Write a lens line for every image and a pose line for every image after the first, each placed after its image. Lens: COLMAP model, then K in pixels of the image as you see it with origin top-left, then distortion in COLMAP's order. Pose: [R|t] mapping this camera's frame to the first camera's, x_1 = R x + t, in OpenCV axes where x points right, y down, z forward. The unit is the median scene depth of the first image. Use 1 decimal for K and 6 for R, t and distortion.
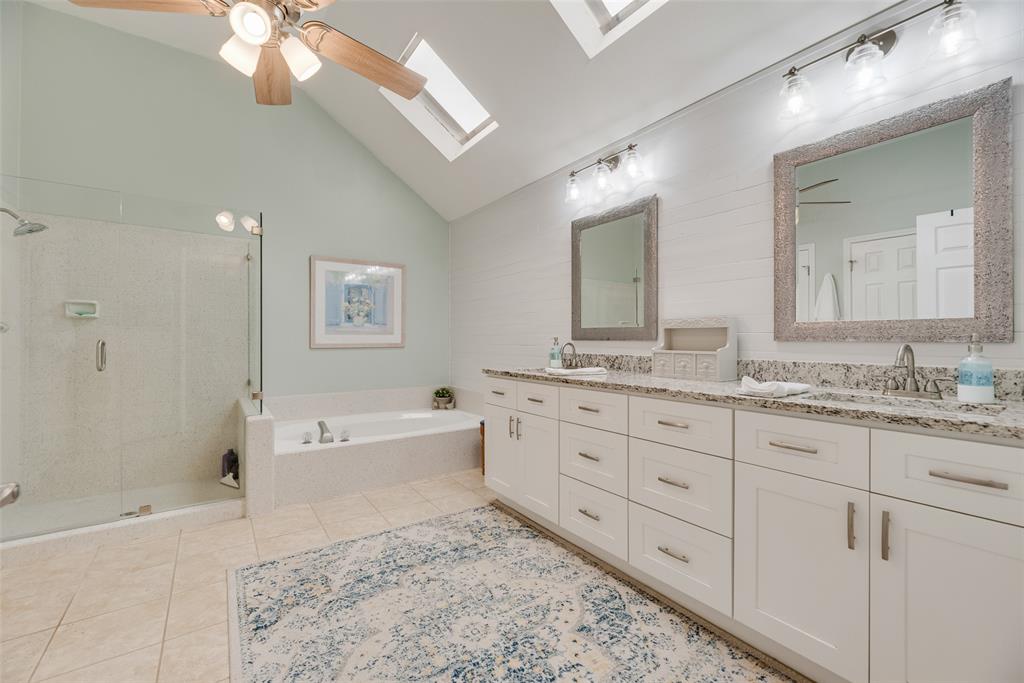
lens RADIAL K [[414.4, 0, 513.5], [0, 414.4, 337.9], [0, 0, 1]] dist [-0.002700, 0.000802]
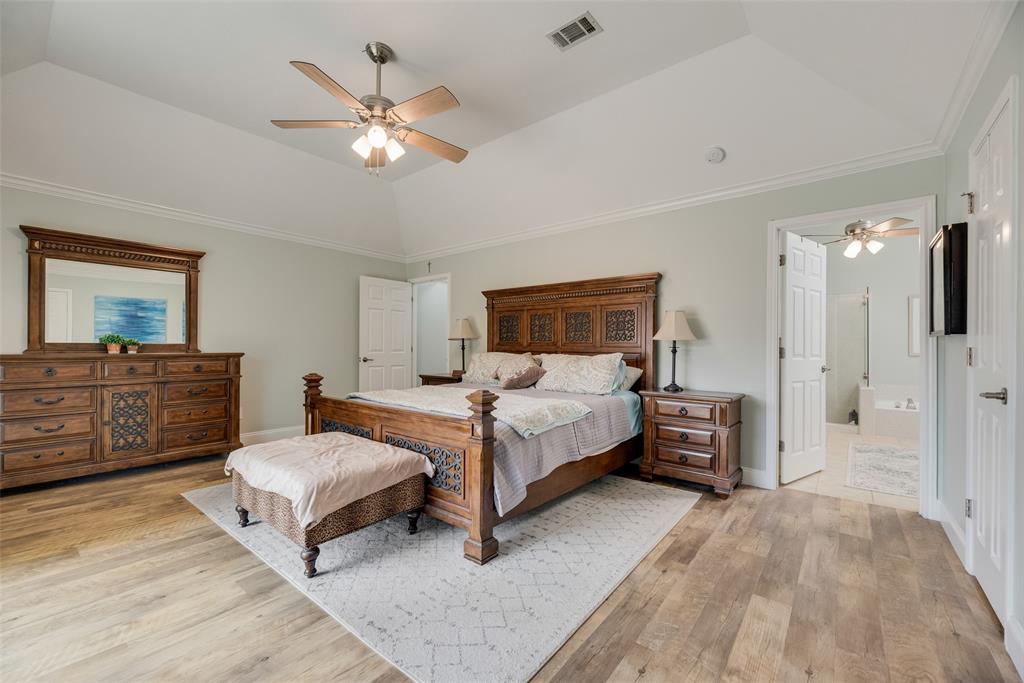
lens RADIAL K [[414.4, 0, 514.1], [0, 414.4, 344.8], [0, 0, 1]] dist [-0.002700, 0.000802]
pose [[0.260919, -0.005054, -0.965347, 0.622751], [-0.001051, 0.999984, -0.005520, -0.005160], [0.965360, 0.002455, 0.260910, -0.835511]]
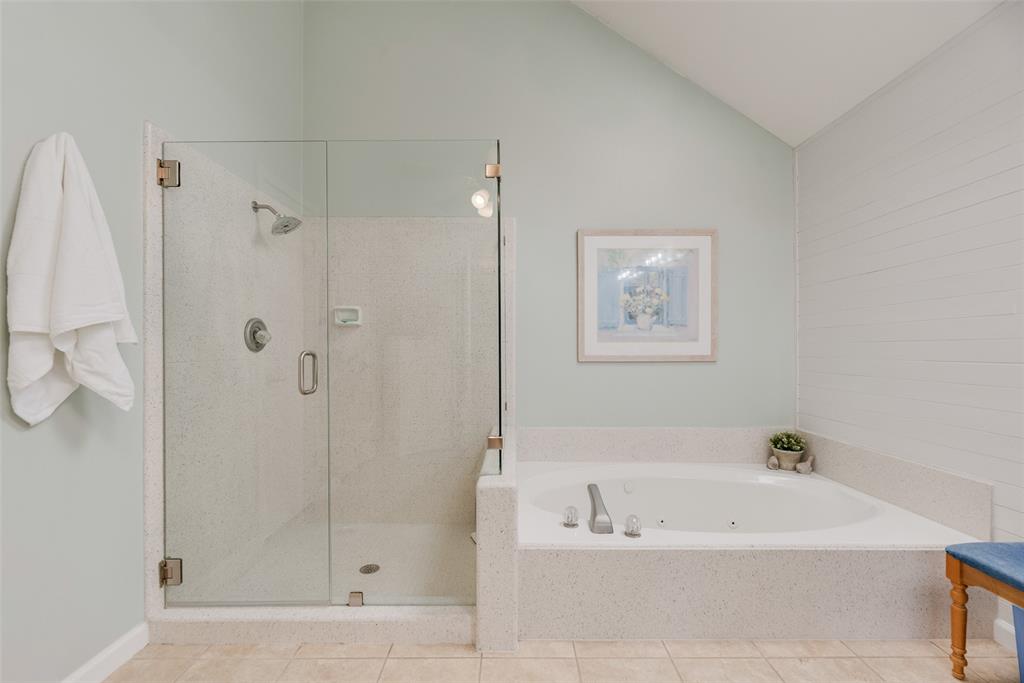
lens RADIAL K [[414.4, 0, 512.8], [0, 414.4, 346.2], [0, 0, 1]] dist [-0.002700, 0.000802]
pose [[0.810766, -0.005916, -0.585340, -0.170249], [0.003368, 0.999980, -0.005442, 0.001726], [0.585360, 0.002440, 0.810770, 0.368454]]
